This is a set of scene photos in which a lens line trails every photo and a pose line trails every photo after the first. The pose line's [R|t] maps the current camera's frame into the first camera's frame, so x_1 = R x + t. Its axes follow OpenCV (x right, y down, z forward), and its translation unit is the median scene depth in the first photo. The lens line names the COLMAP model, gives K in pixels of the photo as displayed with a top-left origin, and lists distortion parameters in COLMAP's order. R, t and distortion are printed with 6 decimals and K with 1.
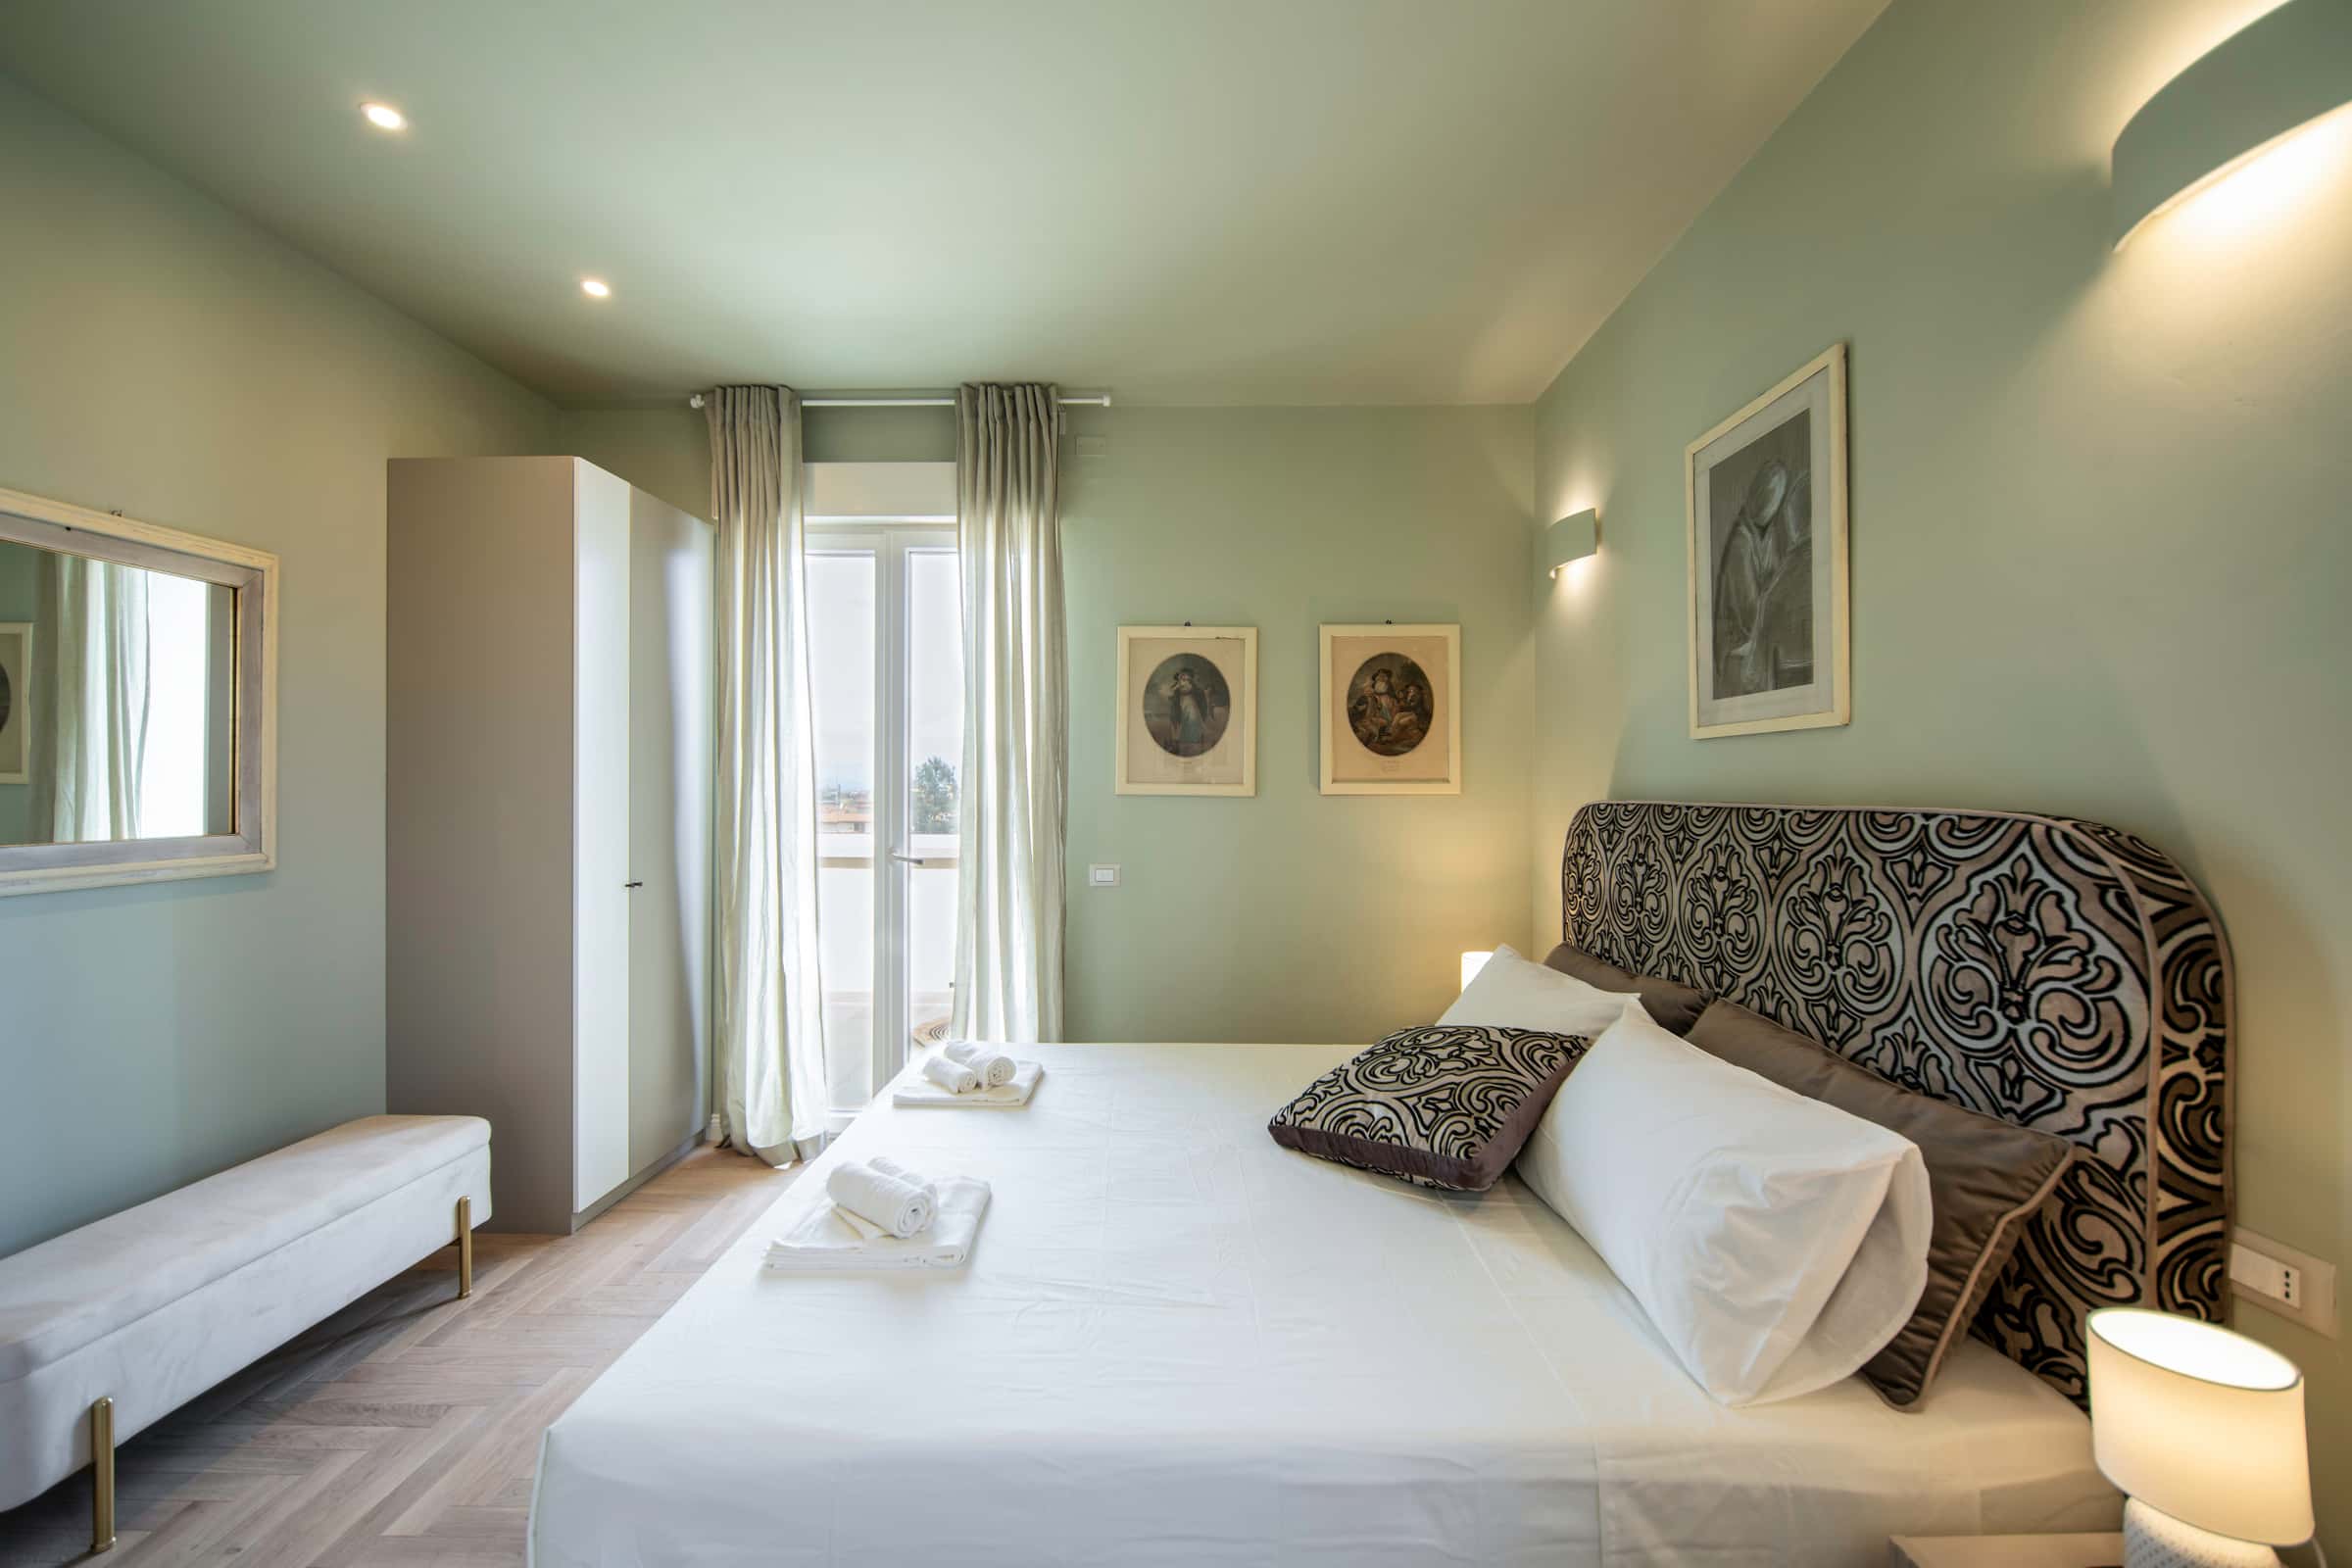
lens RADIAL K [[903.8, 0, 1176.0], [0, 903.8, 784.0], [0, 0, 1]] dist [-0.001010, -0.000323]
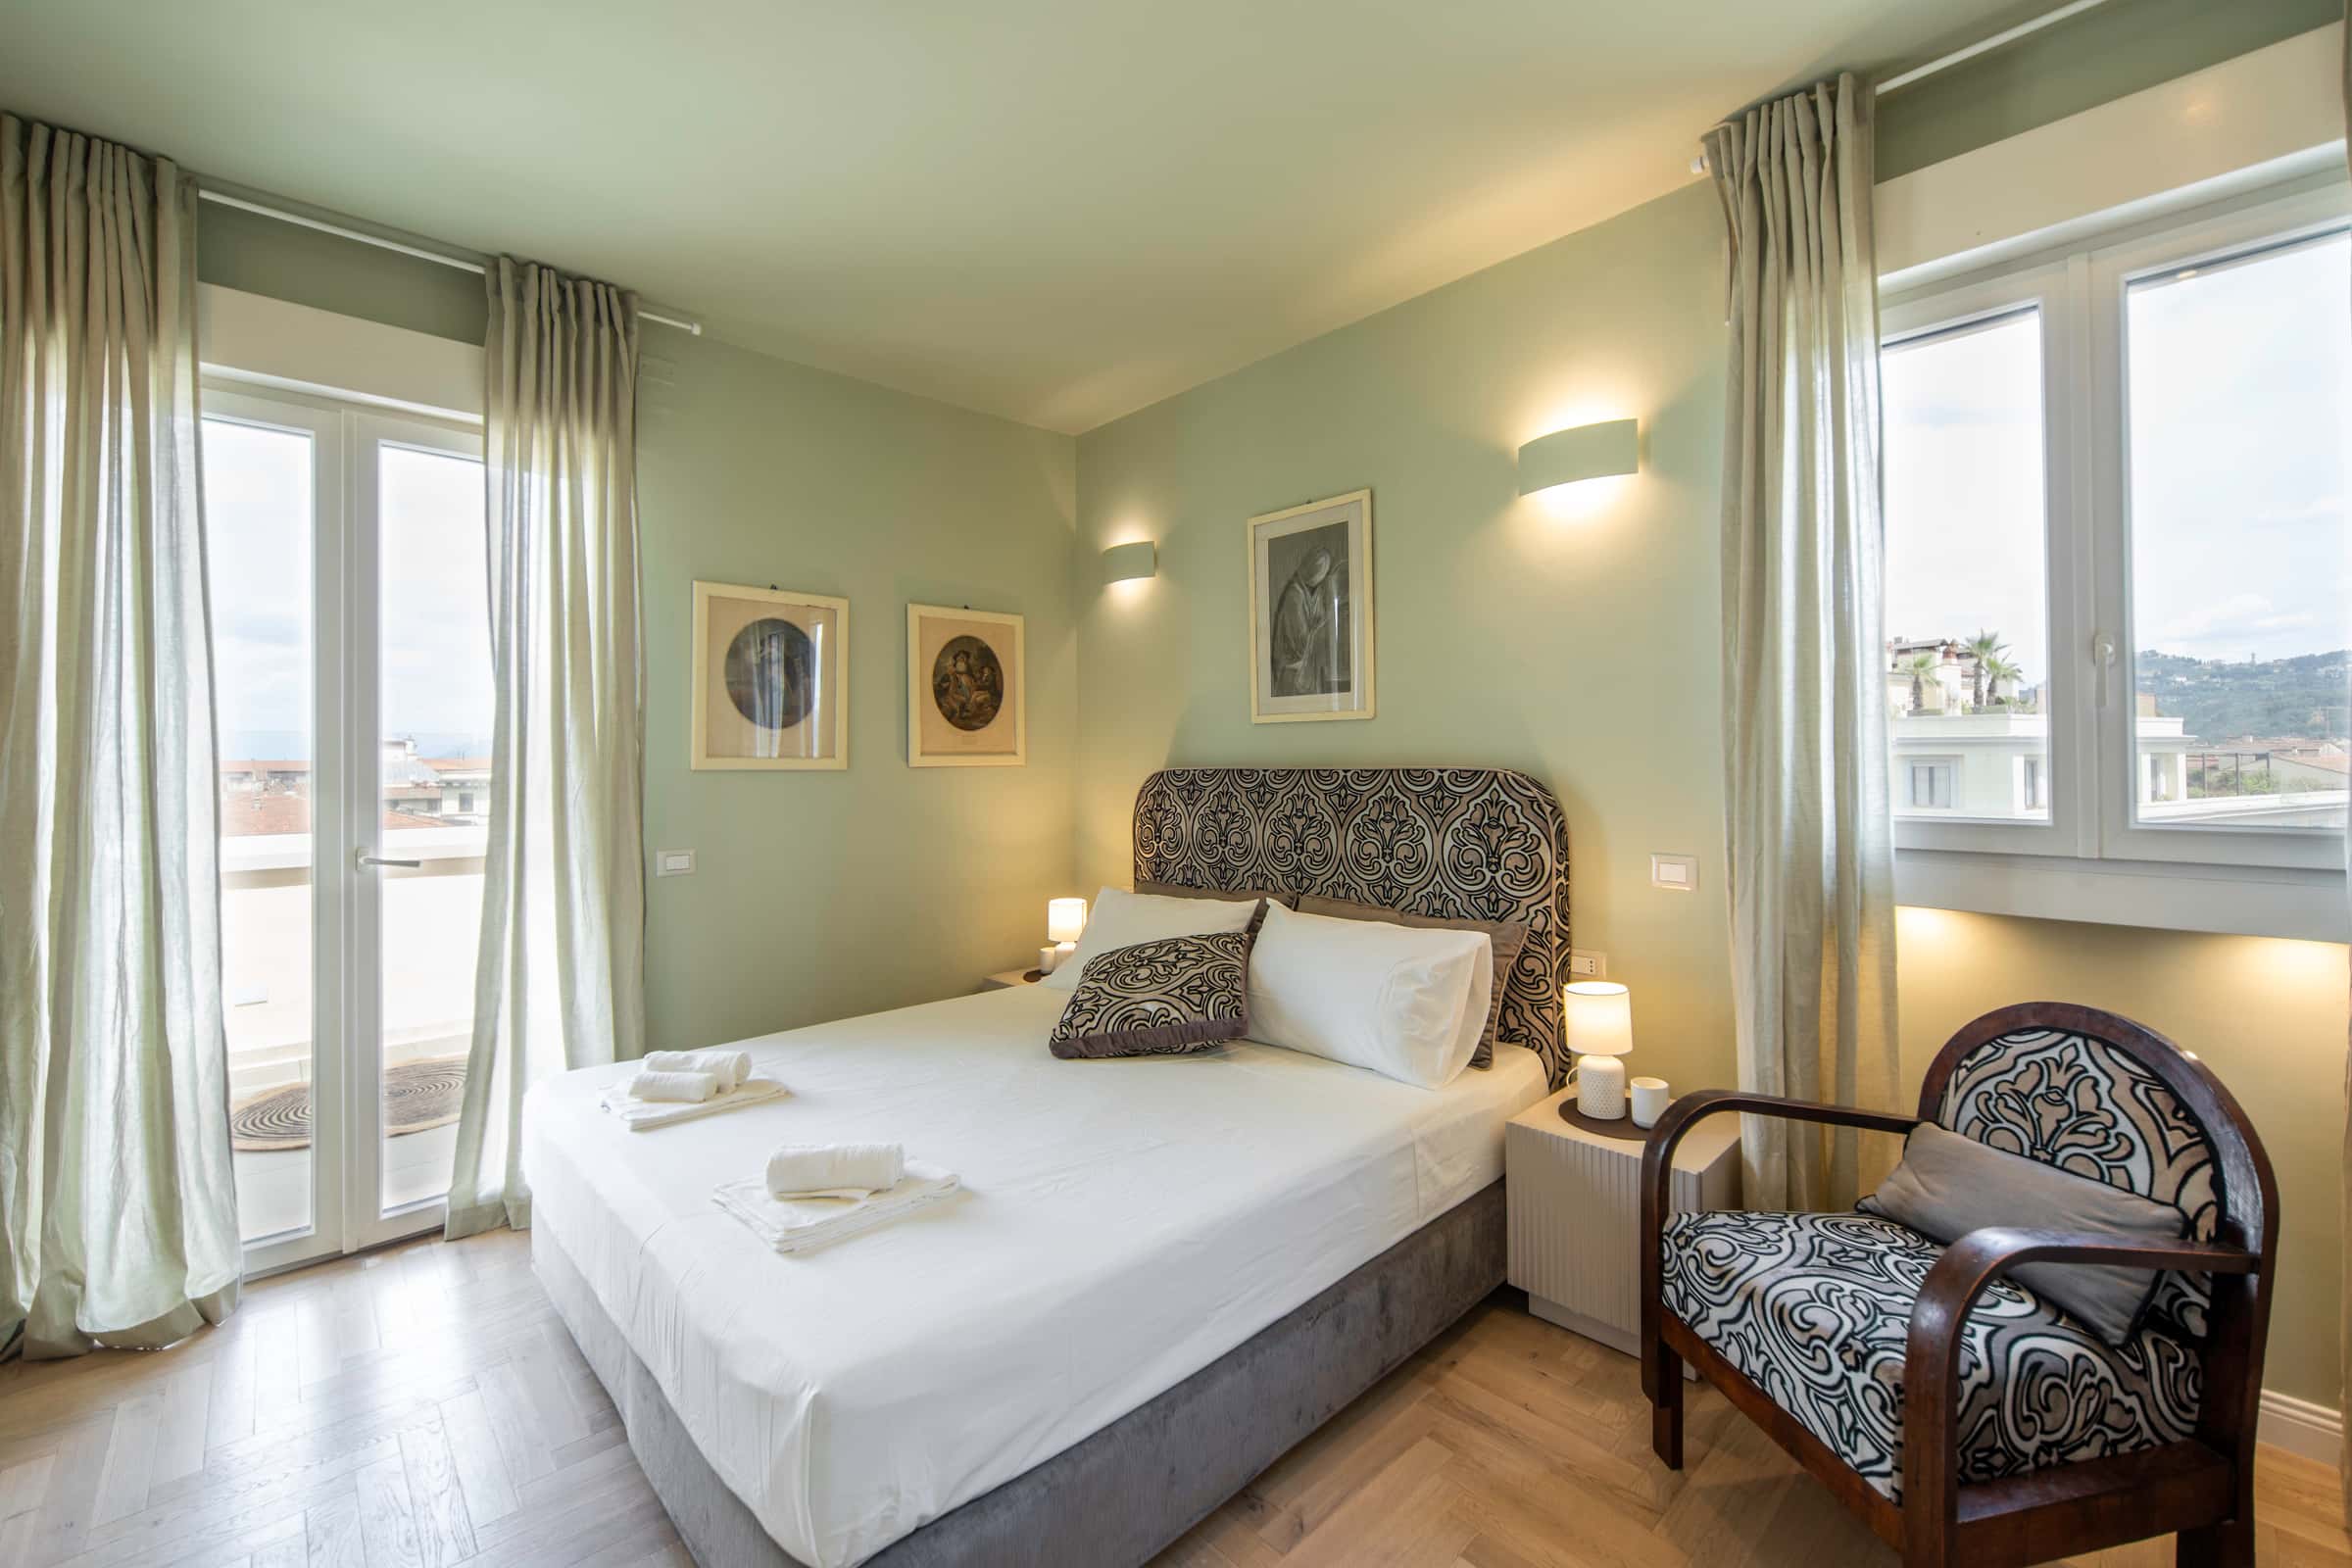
lens RADIAL K [[994.5, 0, 1180.2], [0, 994.5, 750.9], [0, 0, 1]] dist [-0.001145, -0.000472]
pose [[0.714323, -0.002326, 0.699812, -0.670597], [0.006799, 0.999970, -0.003617, -0.000925], [-0.699783, 0.007342, 0.714318, -0.051112]]
